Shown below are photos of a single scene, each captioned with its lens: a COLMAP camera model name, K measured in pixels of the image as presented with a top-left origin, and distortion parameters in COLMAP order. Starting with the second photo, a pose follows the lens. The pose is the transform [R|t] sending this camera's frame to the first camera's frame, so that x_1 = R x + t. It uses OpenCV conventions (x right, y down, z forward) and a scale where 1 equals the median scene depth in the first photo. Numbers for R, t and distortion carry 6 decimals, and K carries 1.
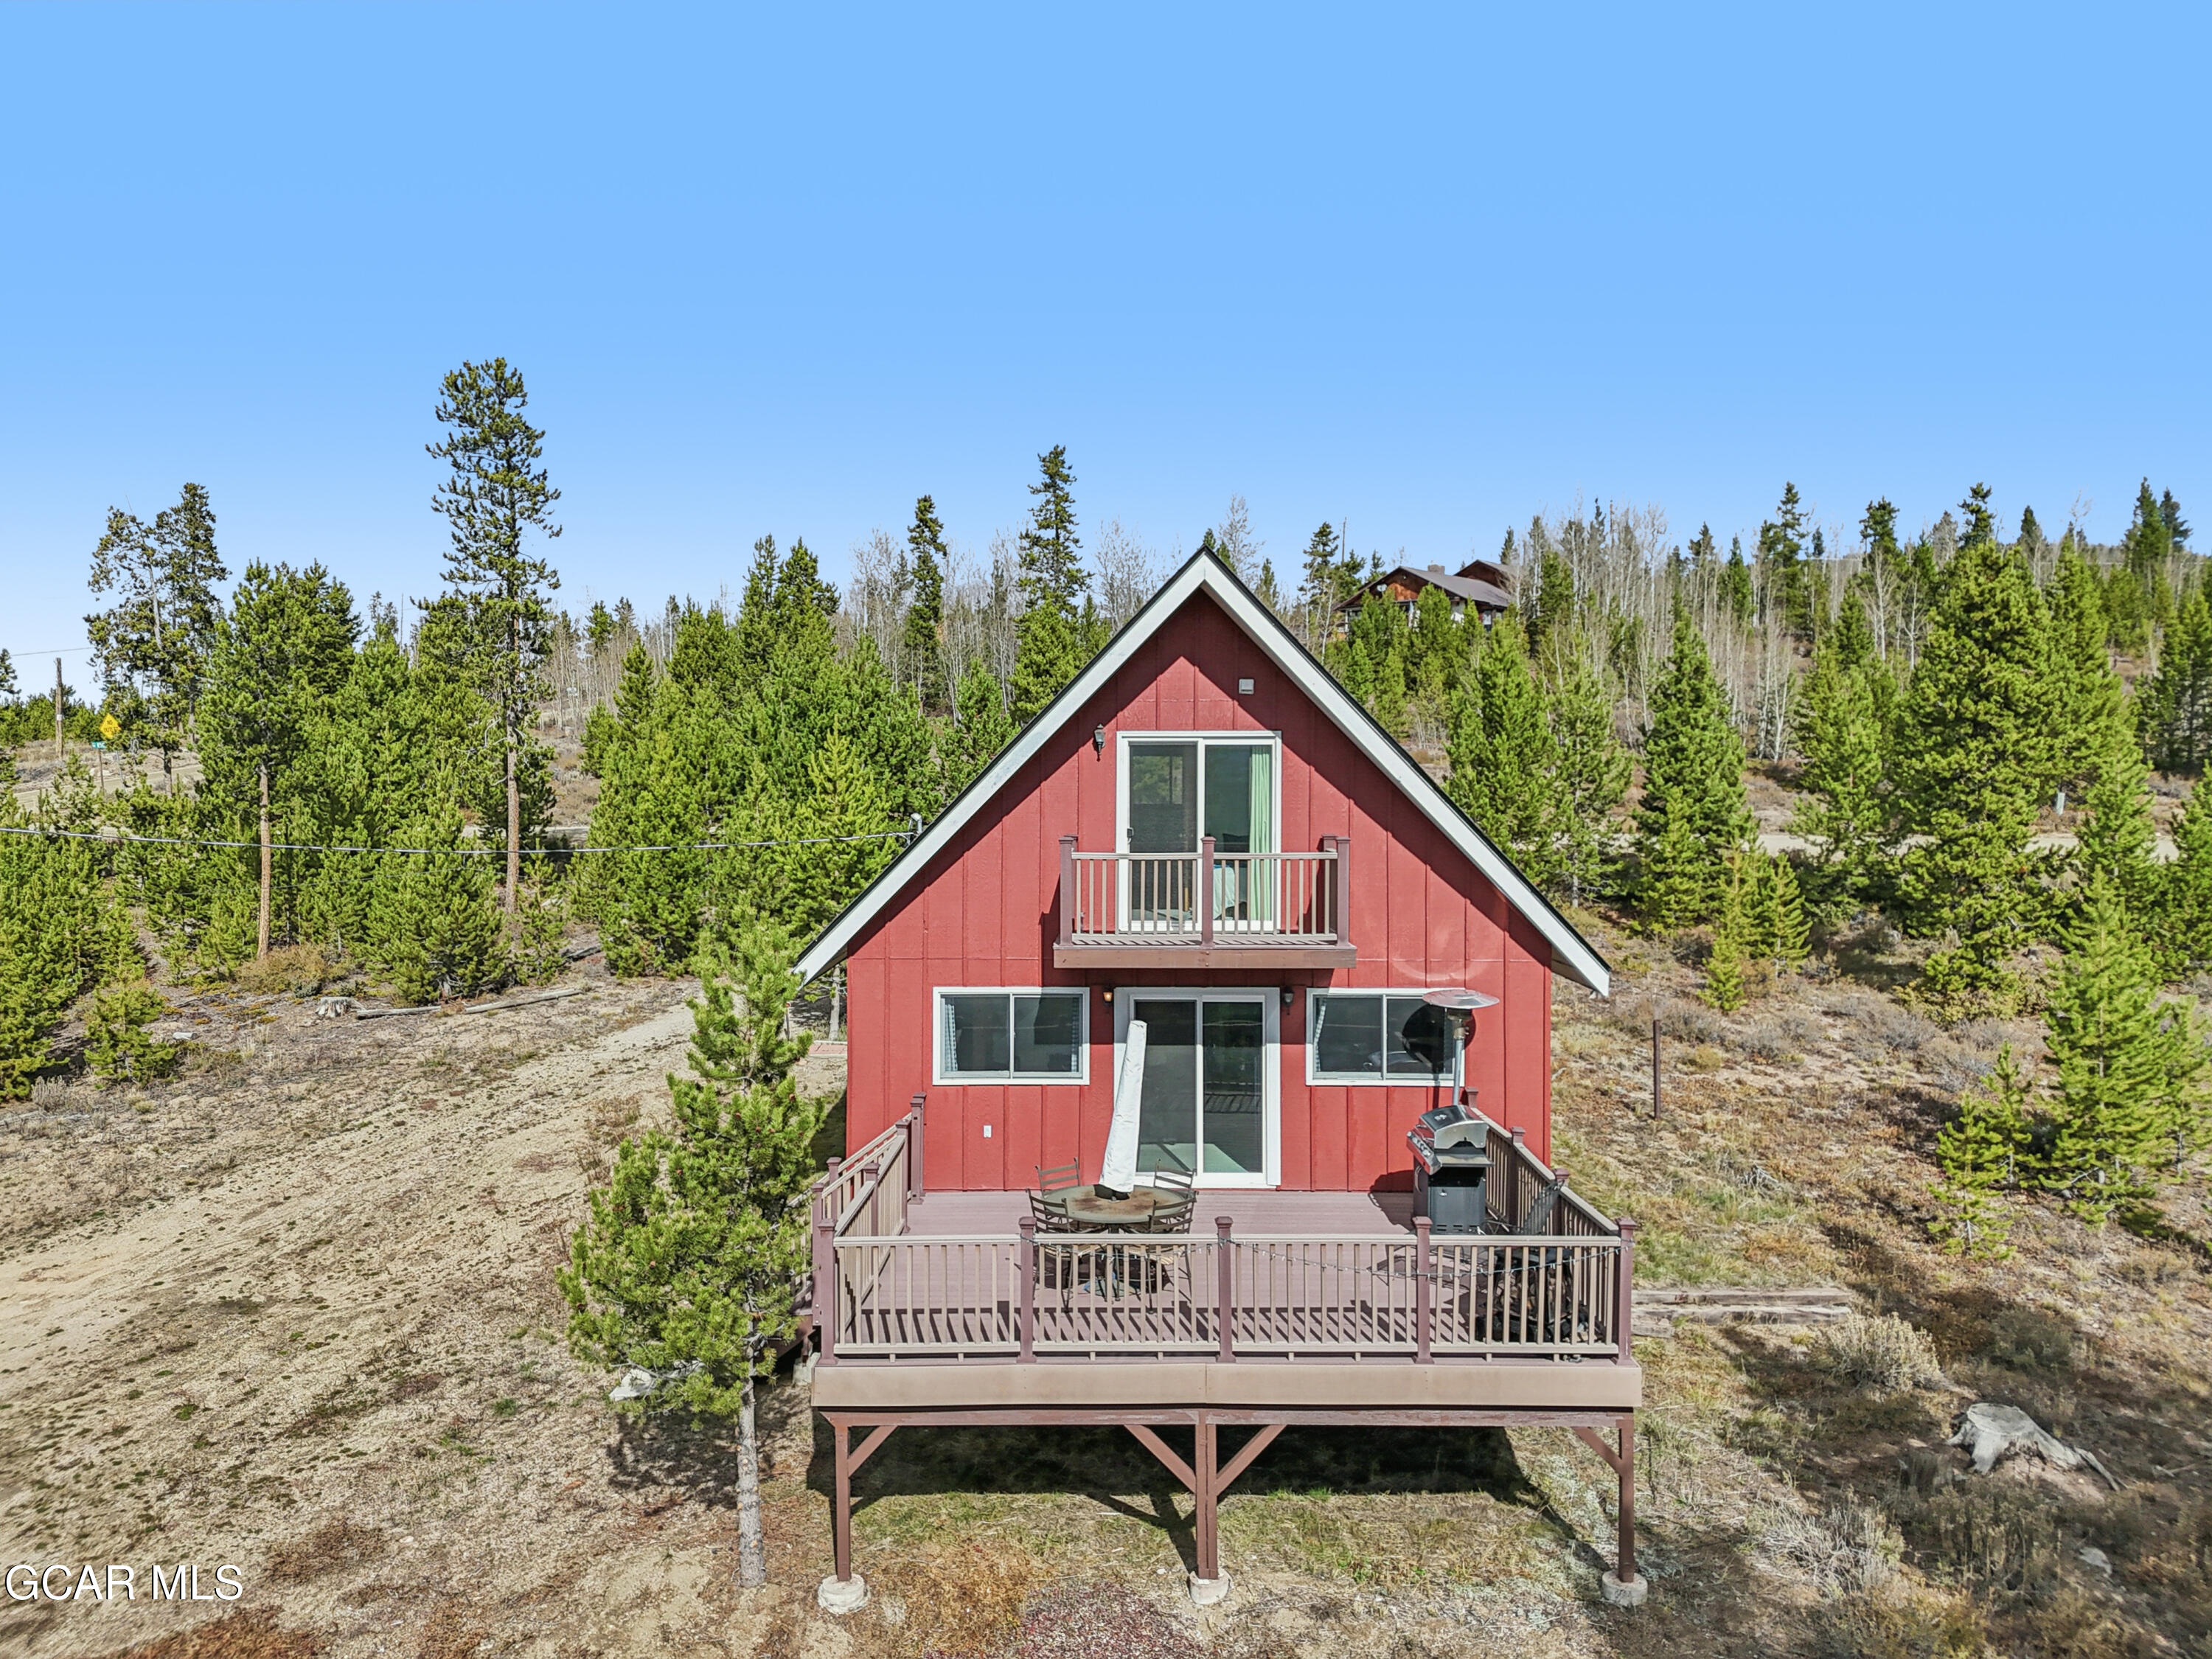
lens RADIAL K [[1590.9, 0, 1102.0], [0, 1590.9, 824.1], [0, 0, 1]] dist [0.085326, -0.092452]
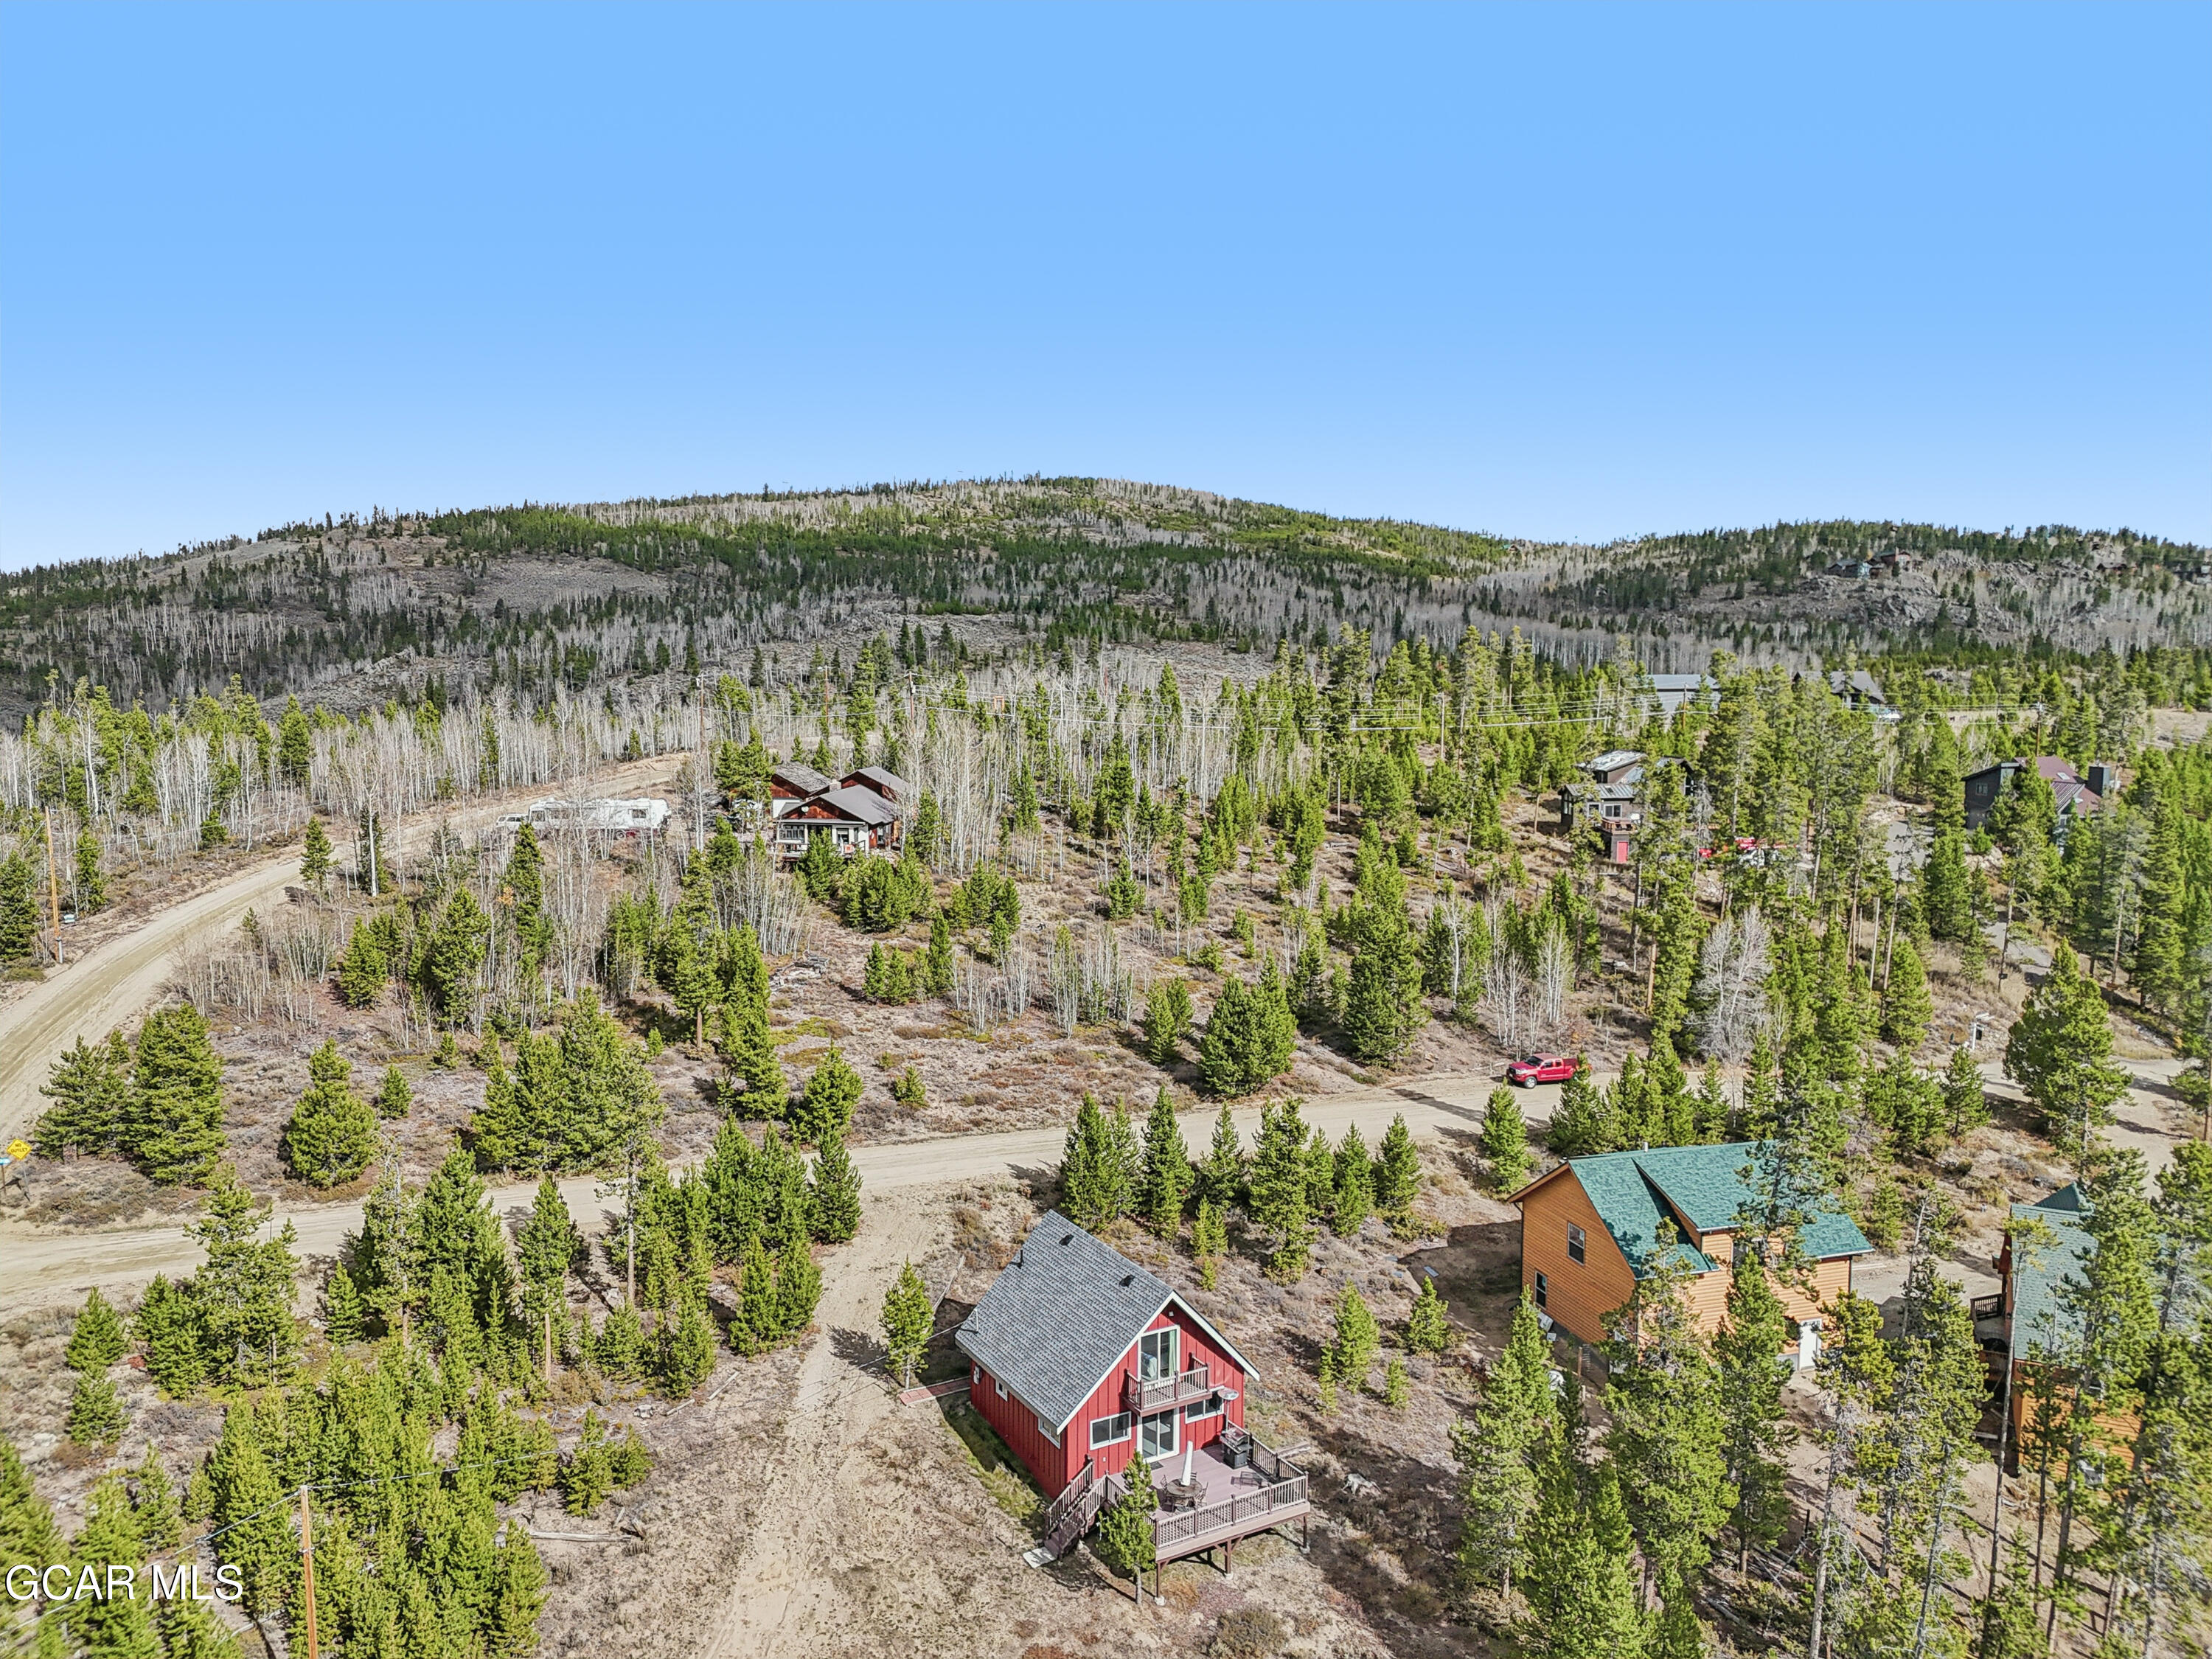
lens RADIAL K [[1590.9, 0, 1107.7], [0, 1590.9, 832.2], [0, 0, 1]] dist [0.085326, -0.092452]
pose [[0.865683, -0.056532, 0.497391, -1.675075], [0.023337, 0.997080, 0.072708, -1.368162], [-0.500049, -0.051335, 0.864474, -1.849756]]
